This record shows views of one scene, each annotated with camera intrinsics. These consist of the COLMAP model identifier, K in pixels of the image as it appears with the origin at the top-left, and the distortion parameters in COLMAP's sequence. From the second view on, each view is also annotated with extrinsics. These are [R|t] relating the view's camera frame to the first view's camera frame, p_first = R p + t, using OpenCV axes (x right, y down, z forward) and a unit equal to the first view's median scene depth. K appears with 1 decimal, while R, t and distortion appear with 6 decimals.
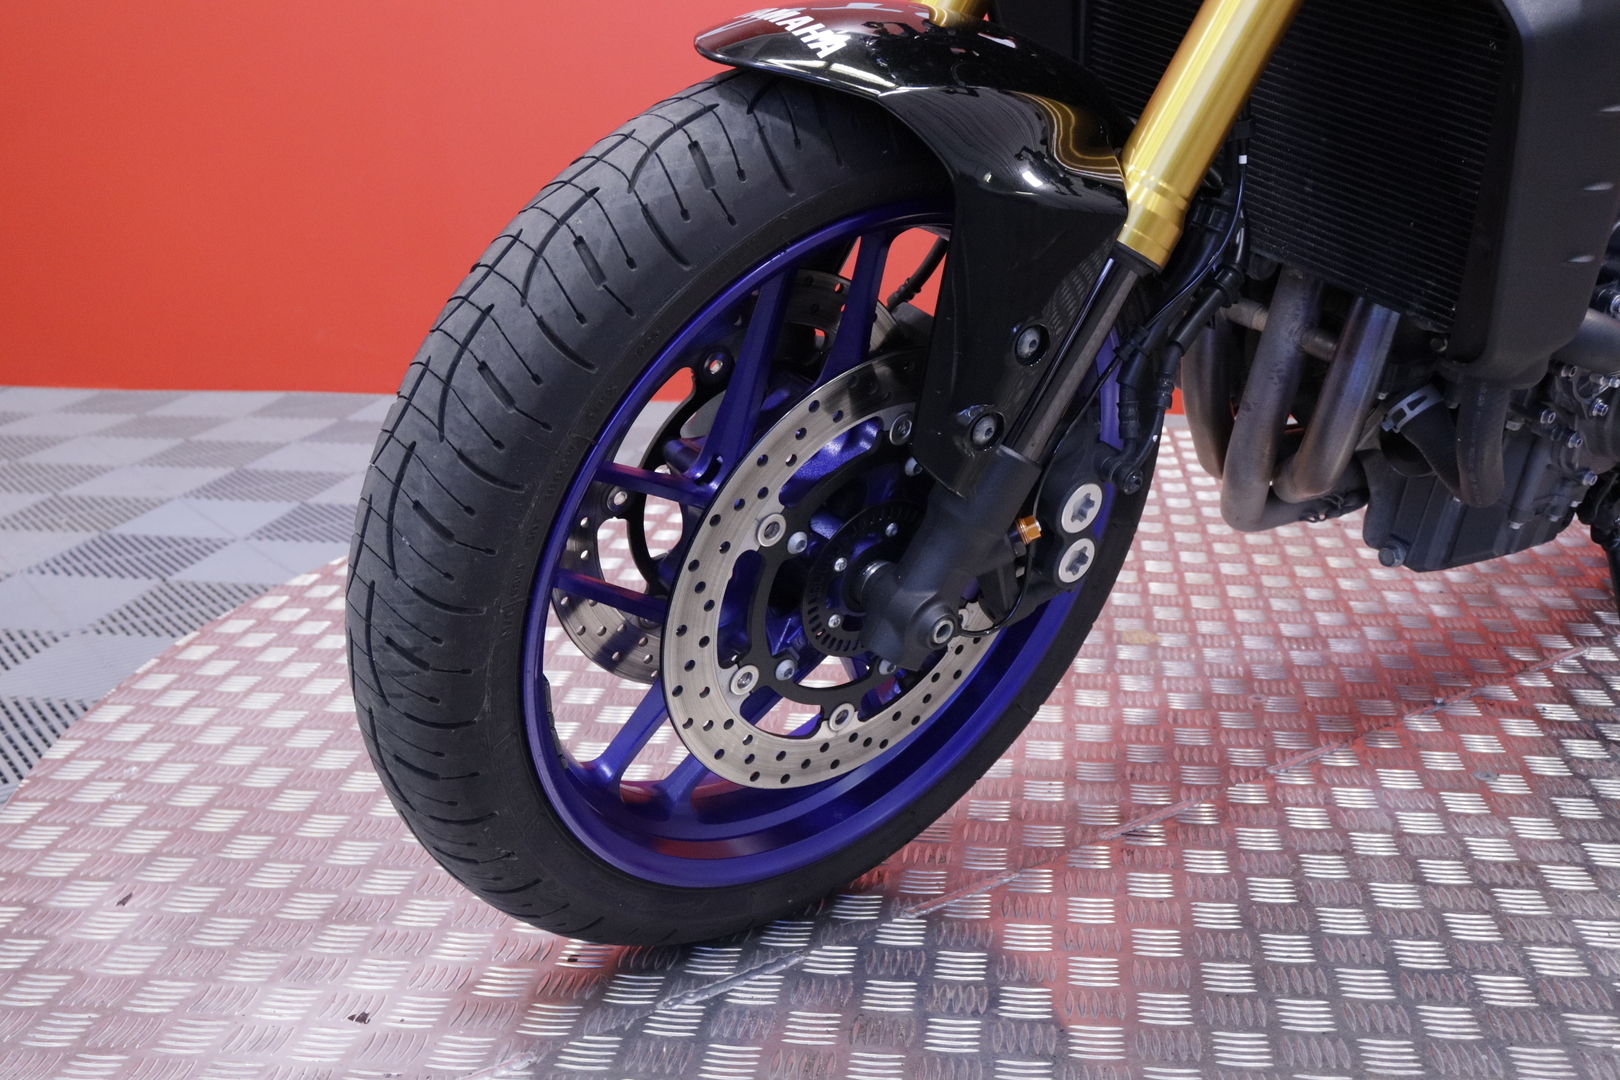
lens RADIAL K [[1920.1, 0, 806.4], [0, 1920.1, 539.6], [0, 0, 1]] dist [-0.117441, 0.000000]
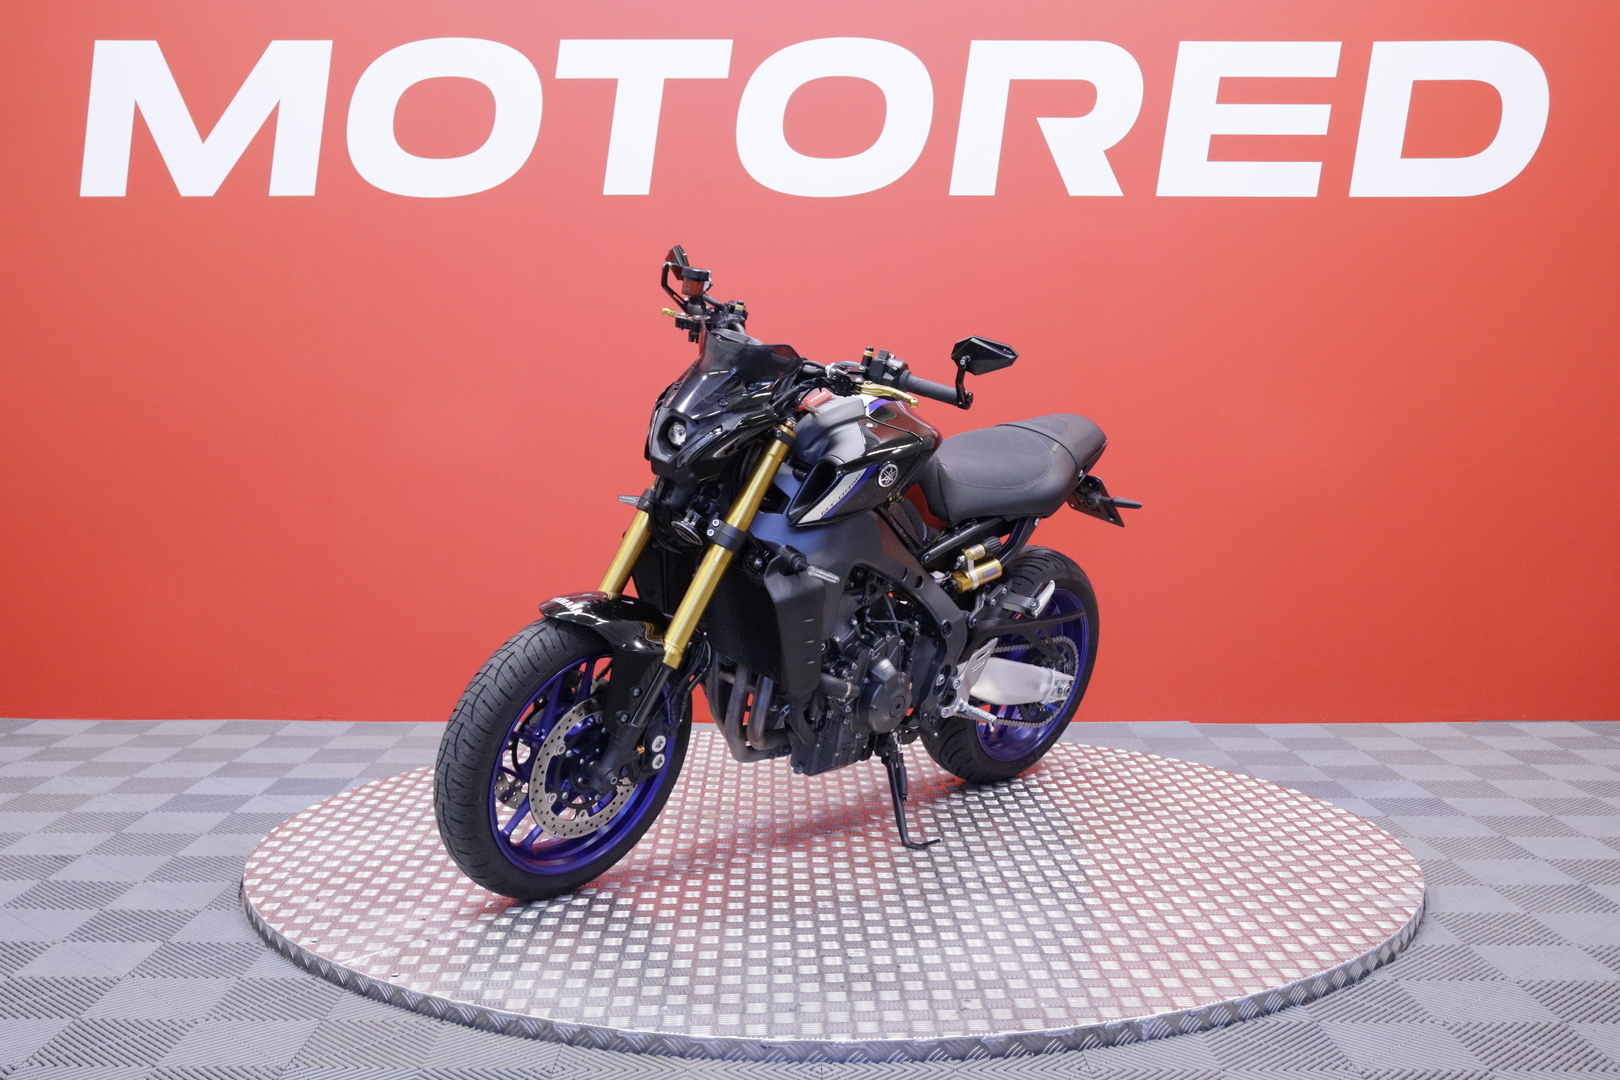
lens RADIAL K [[1920.1, 0, 812.1], [0, 1920.1, 542.4], [0, 0, 1]] dist [-0.117441, 0.000000]
pose [[0.989089, -0.006800, 0.147159, -0.070474], [0.031651, 0.985415, -0.167197, 0.200131], [-0.143876, 0.170030, 0.974879, -2.249757]]
